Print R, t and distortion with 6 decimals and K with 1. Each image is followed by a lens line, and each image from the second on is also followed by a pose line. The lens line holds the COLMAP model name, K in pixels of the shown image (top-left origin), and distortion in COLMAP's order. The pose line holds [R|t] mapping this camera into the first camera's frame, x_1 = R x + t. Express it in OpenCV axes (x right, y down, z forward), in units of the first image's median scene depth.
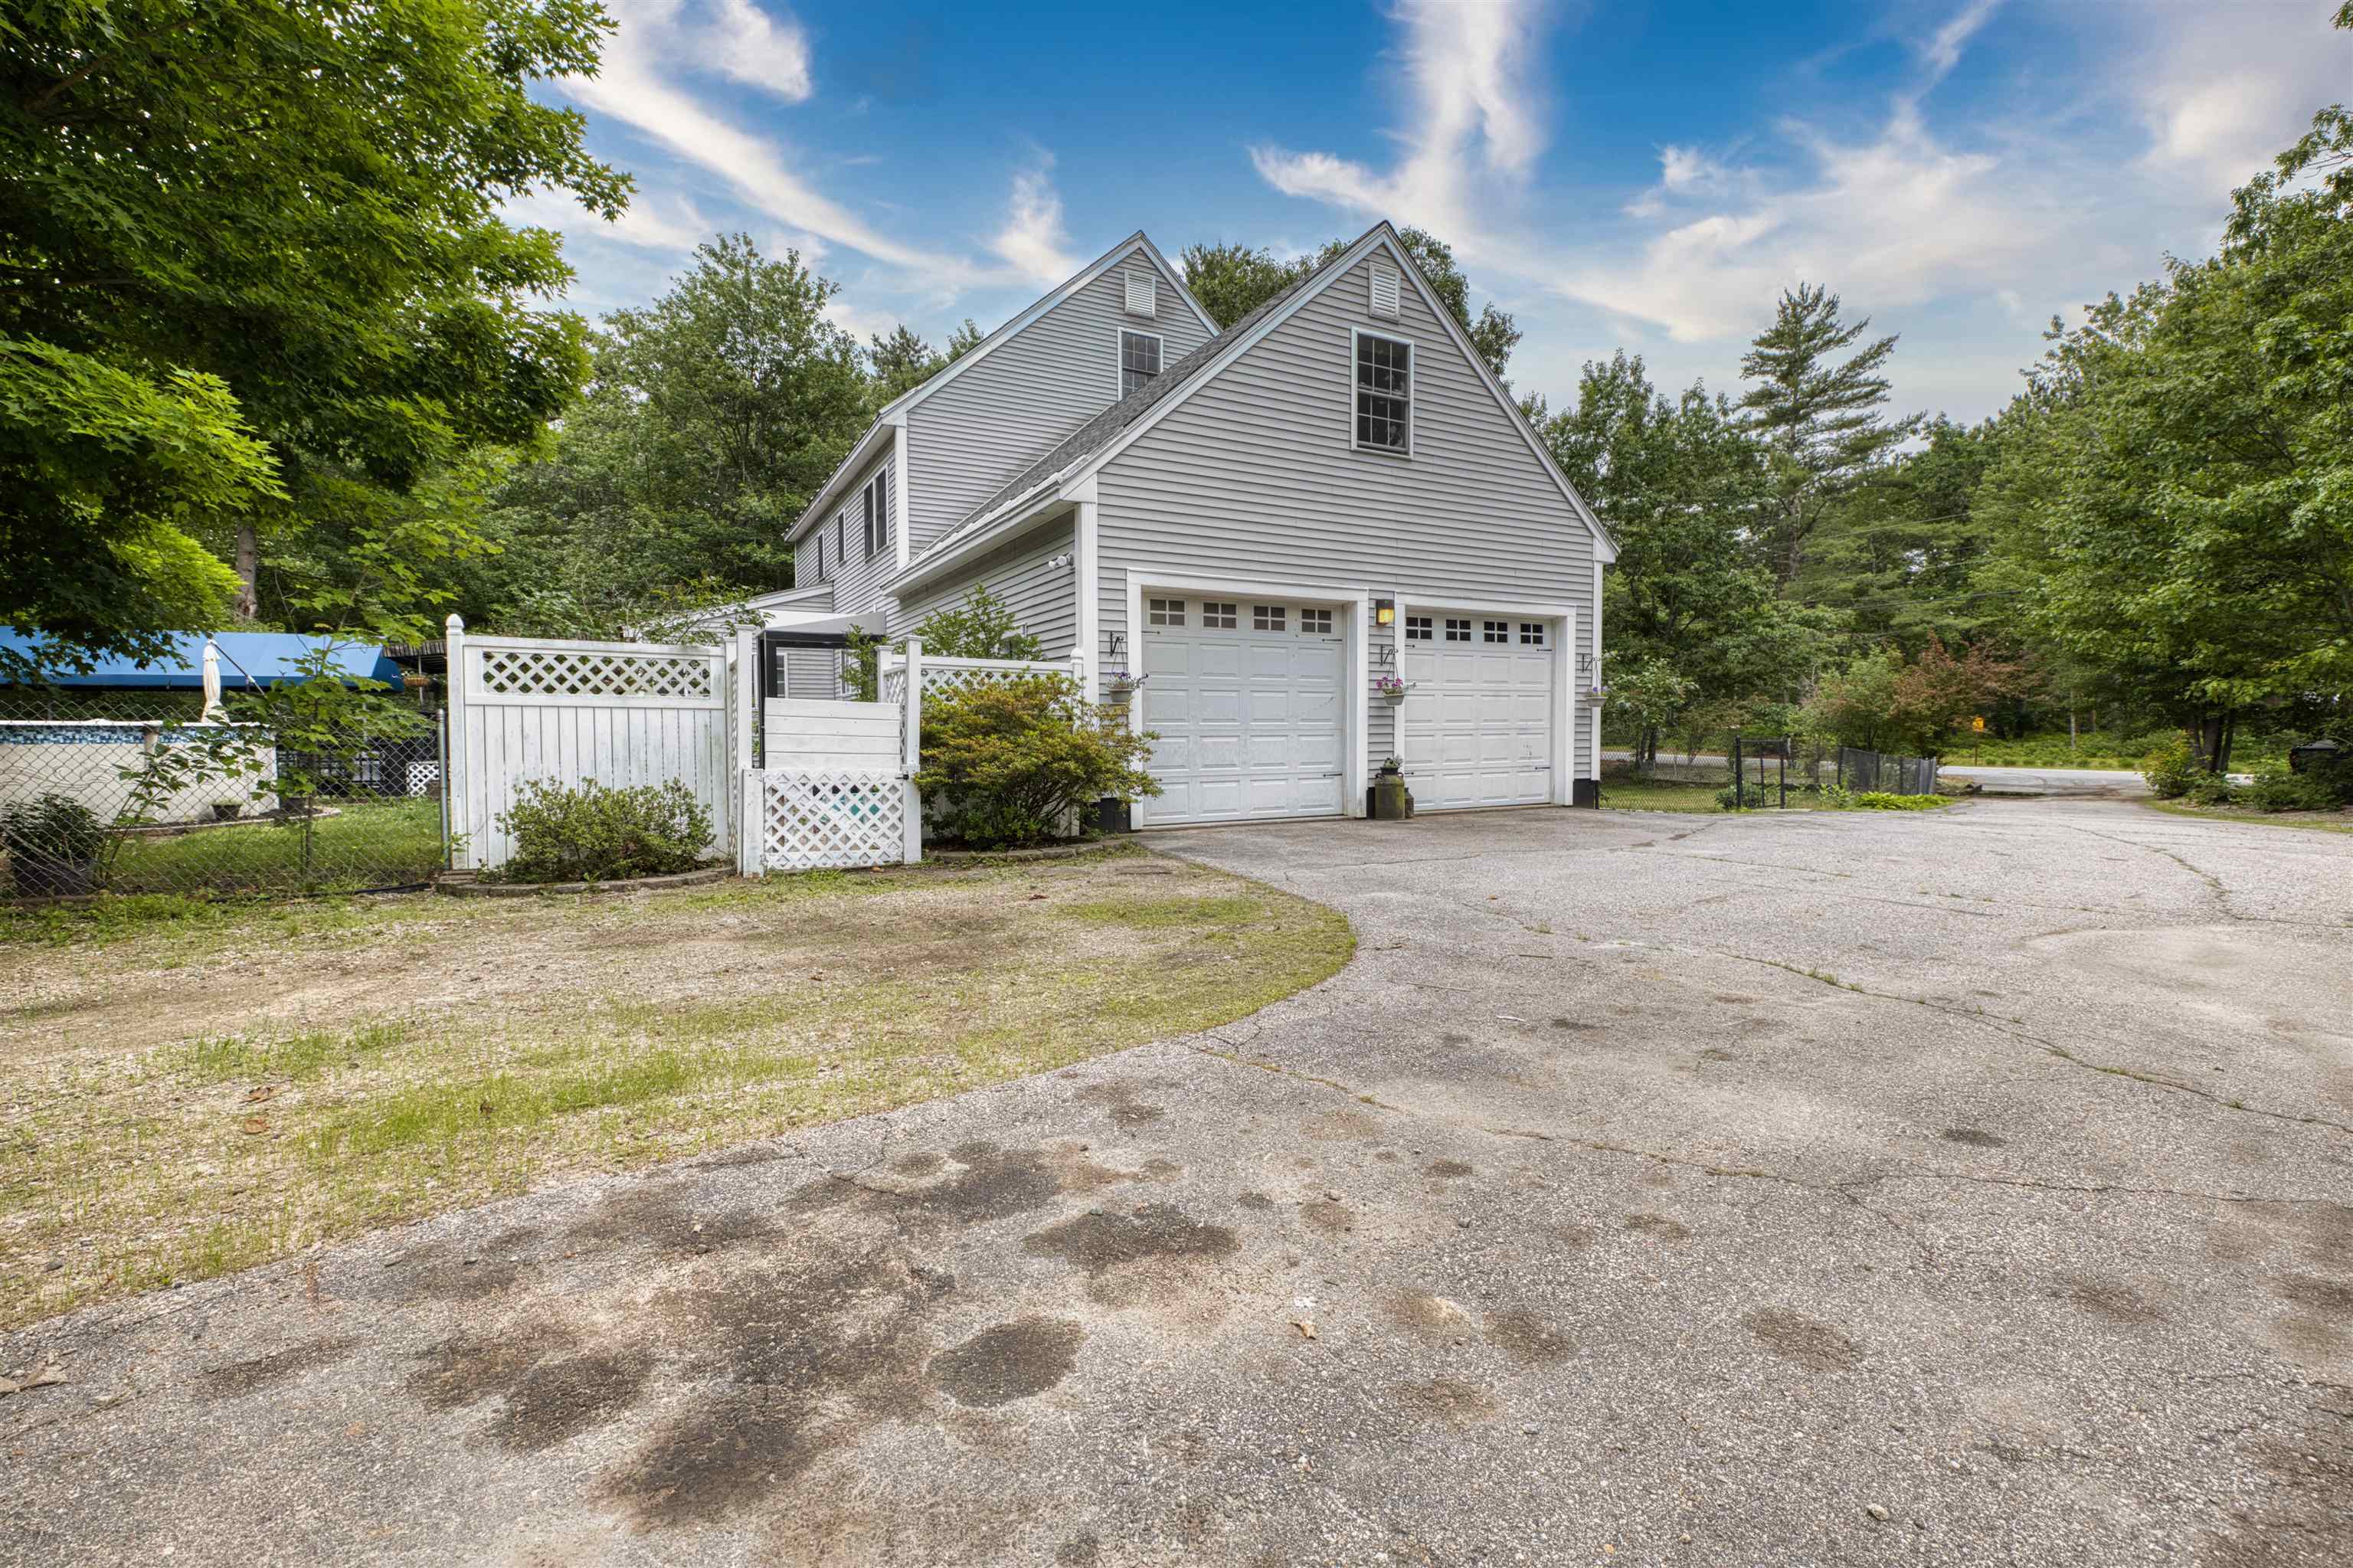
lens RADIAL K [[1014.3, 0, 1182.1], [0, 1014.3, 772.6], [0, 0, 1]] dist [0.001752, 0.000674]
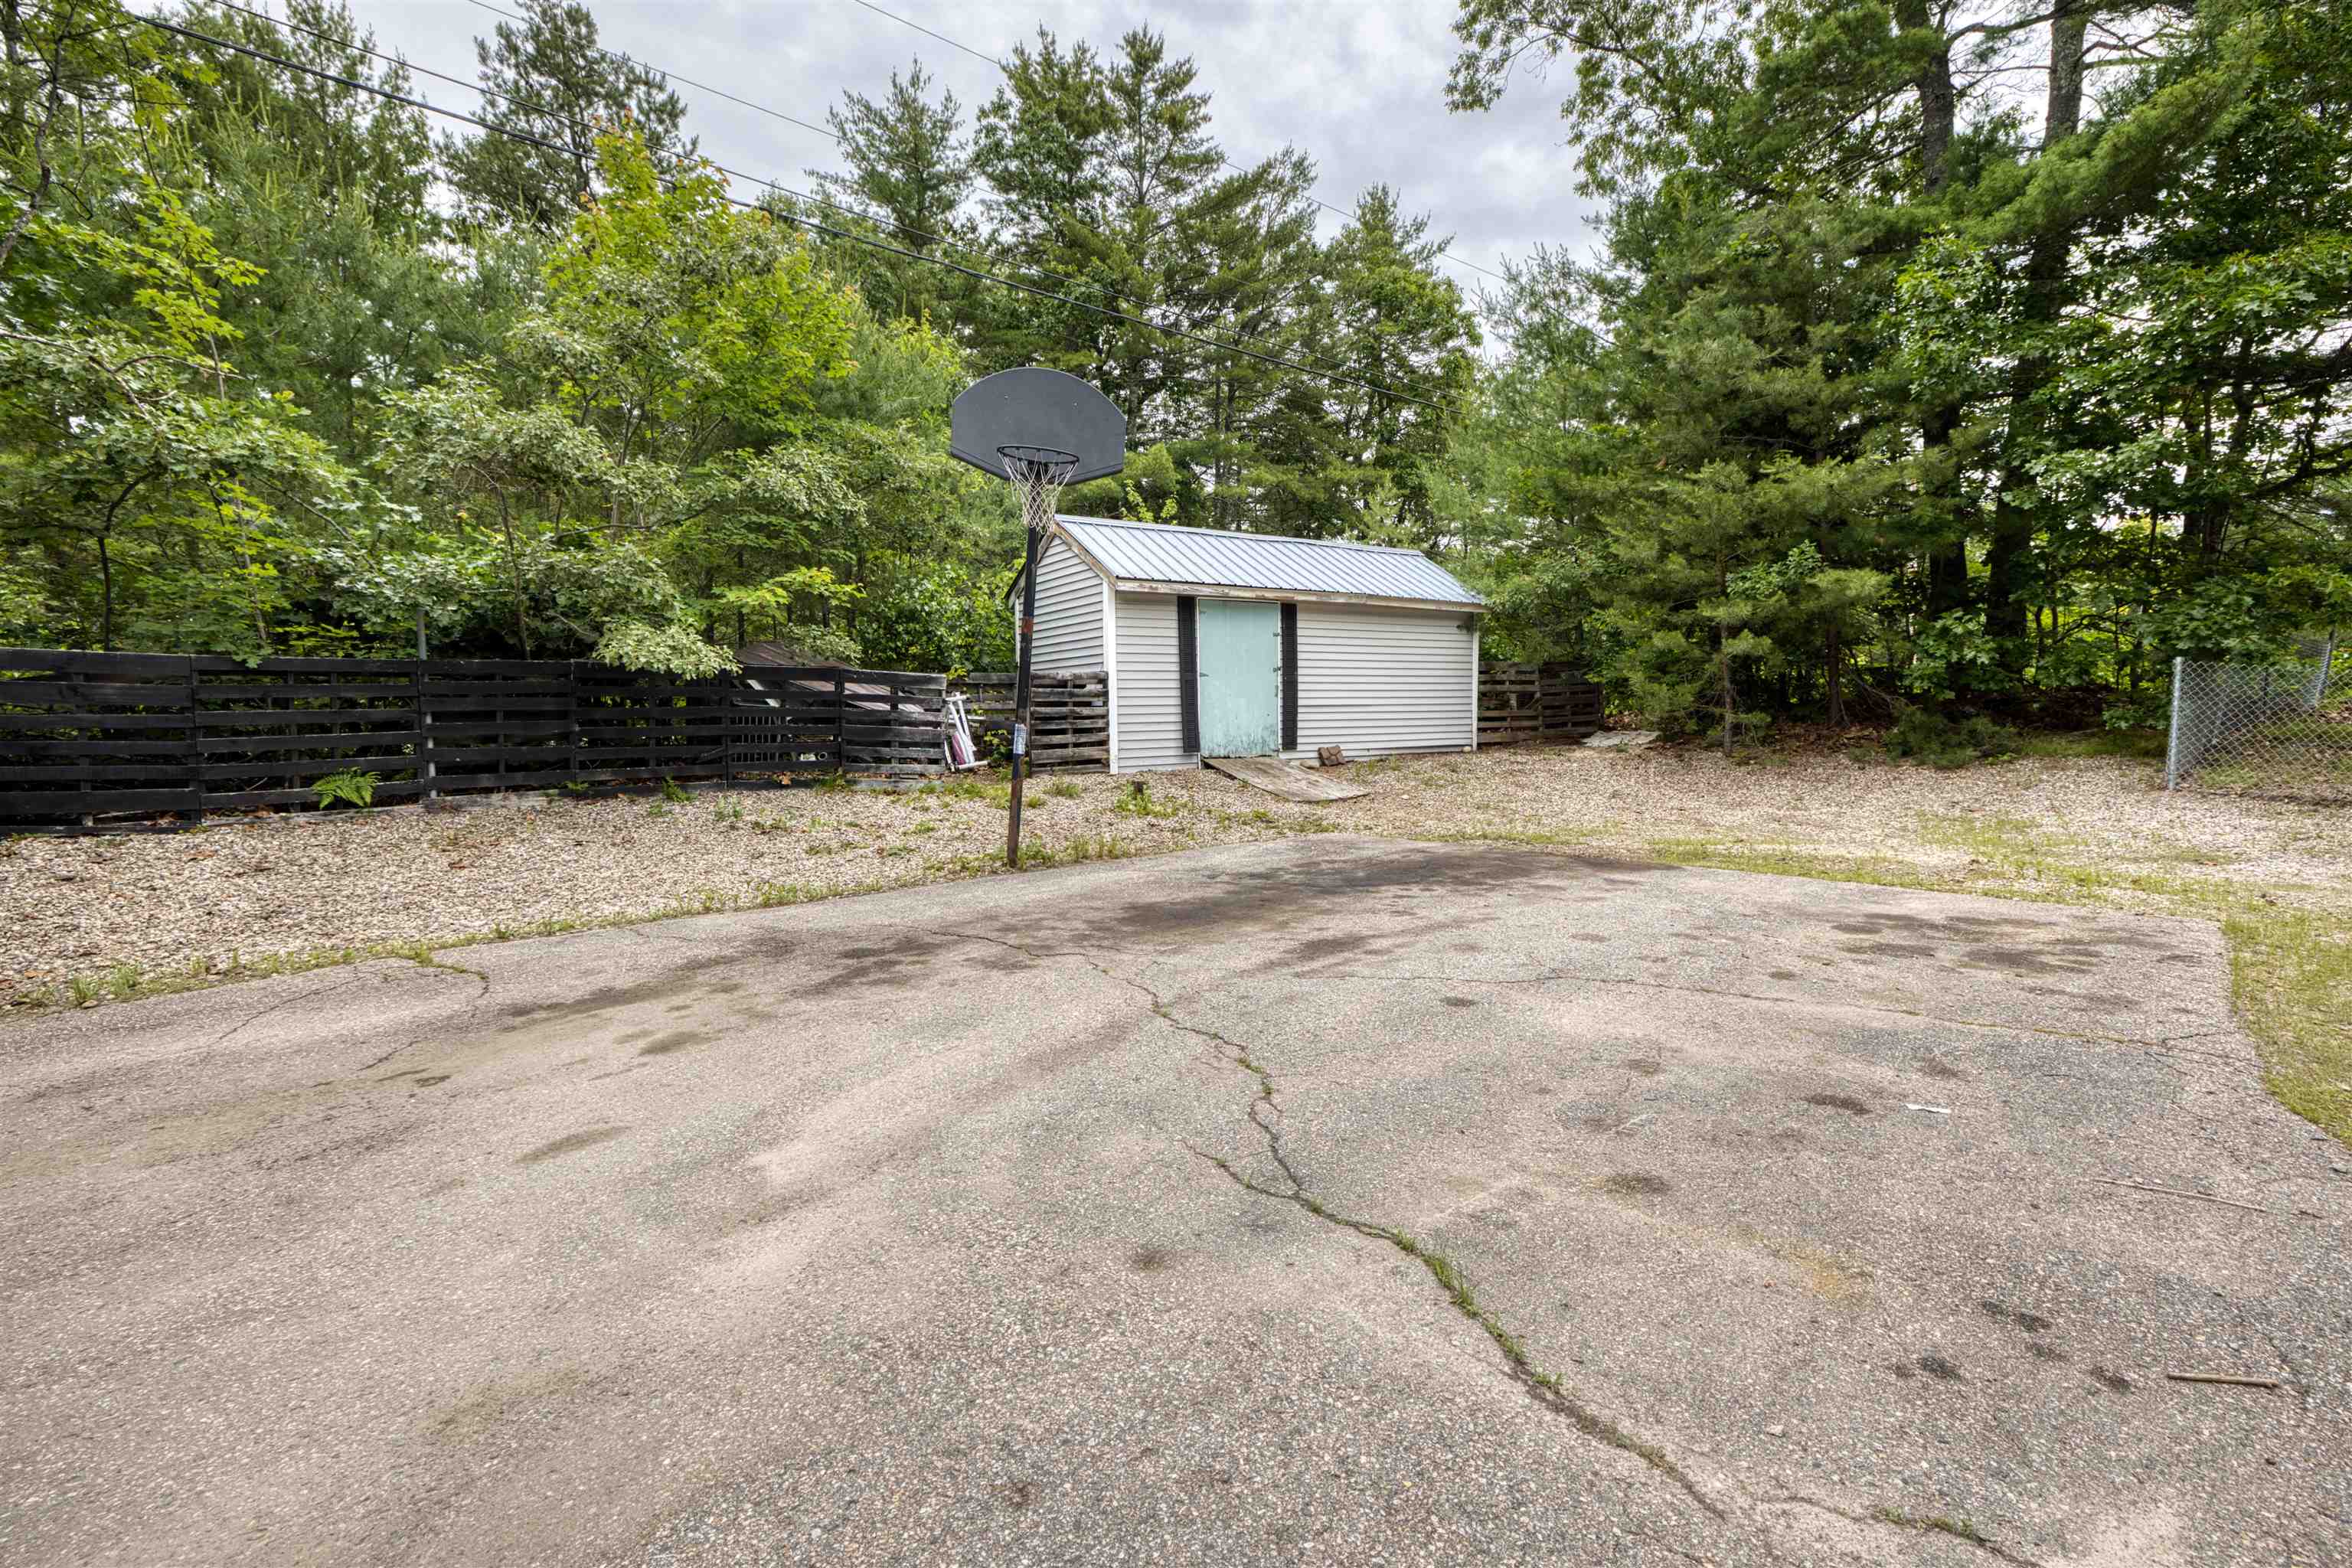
lens RADIAL K [[1013.9, 0, 1181.6], [0, 1013.9, 772.6], [0, 0, 1]] dist [0.001752, 0.000674]
pose [[-0.993231, 0.018236, -0.114718, 0.949427], [0.006726, 0.994971, 0.099932, -0.070203], [0.115963, 0.098484, -0.988359, 1.668421]]
